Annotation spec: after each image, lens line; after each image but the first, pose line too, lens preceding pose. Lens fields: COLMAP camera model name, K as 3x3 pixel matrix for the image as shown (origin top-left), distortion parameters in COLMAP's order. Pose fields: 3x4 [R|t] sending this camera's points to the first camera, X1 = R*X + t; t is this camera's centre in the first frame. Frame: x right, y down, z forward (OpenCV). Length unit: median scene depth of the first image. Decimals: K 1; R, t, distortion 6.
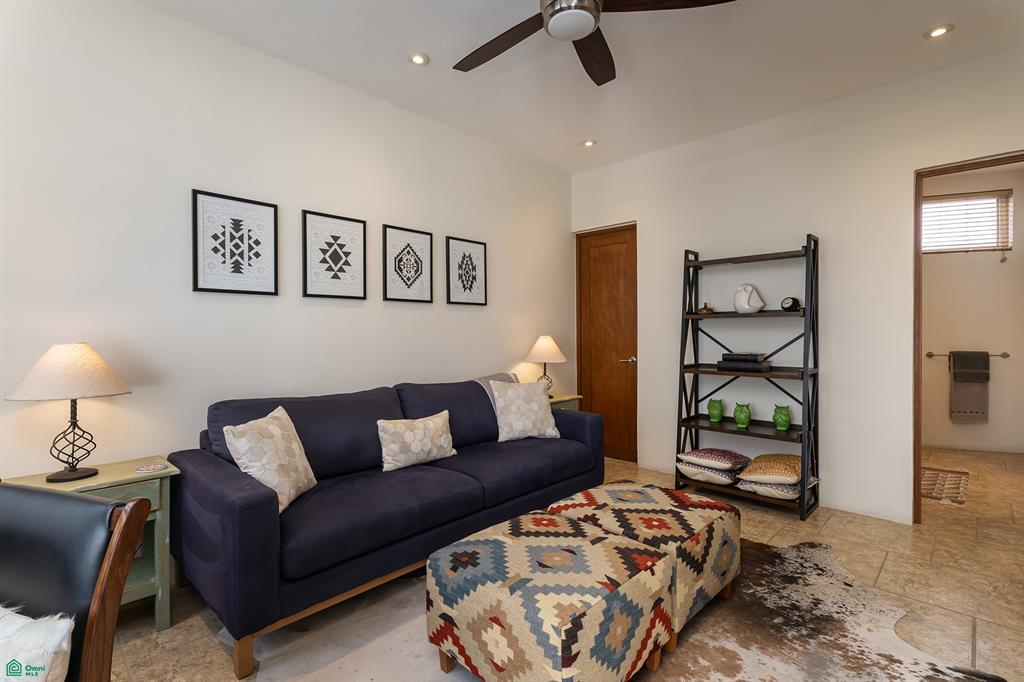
lens RADIAL K [[476.8, 0, 512.0], [0, 476.8, 341.0], [0, 0, 1]] dist [-0.002071, -0.000510]
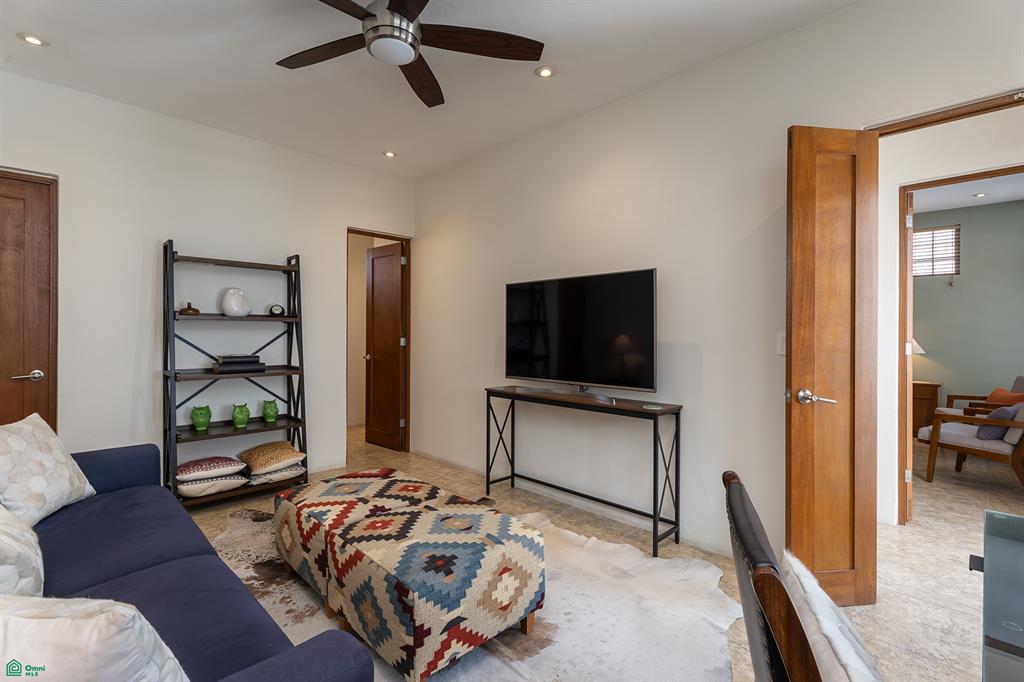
lens RADIAL K [[463.9, 0, 512.0], [0, 463.9, 341.0], [0, 0, 1]] dist [0.001632, 0.000211]
pose [[0.019548, -0.007259, 0.999783, -0.651971], [0.012461, 0.999898, 0.007016, -0.006481], [-0.999731, 0.012321, 0.019637, 0.506457]]
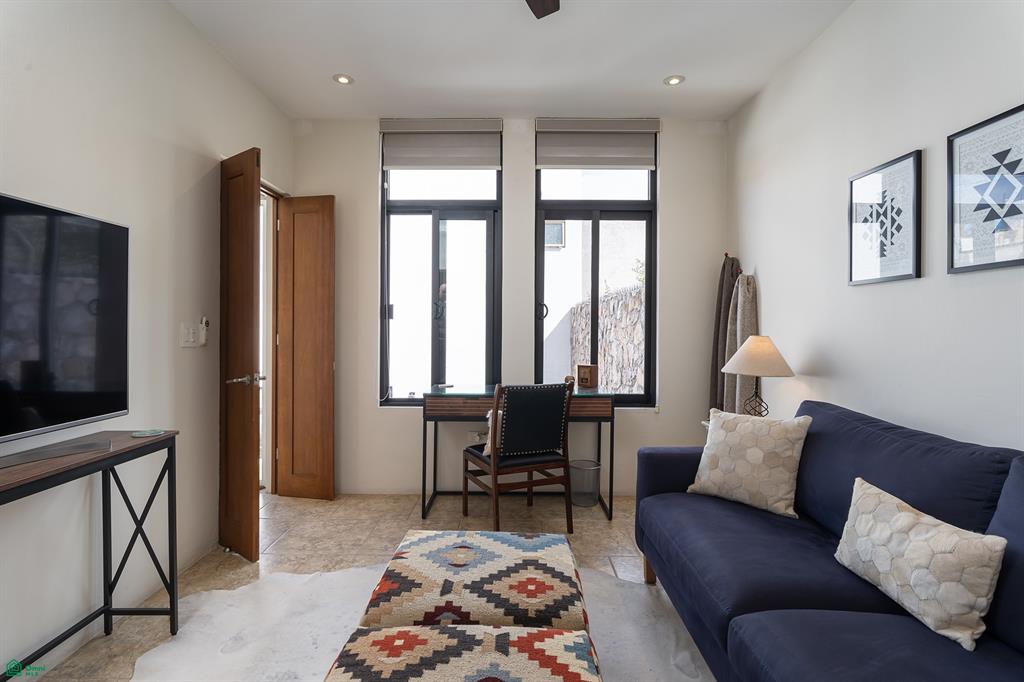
lens RADIAL K [[529.2, 0, 508.8], [0, 529.2, 326.0], [0, 0, 1]] dist [-0.000087, -0.000374]
pose [[-0.725610, -0.000894, -0.688106, 0.478465], [-0.014229, 0.999805, 0.013706, -0.025648], [0.687959, 0.019736, -0.725481, 1.135493]]
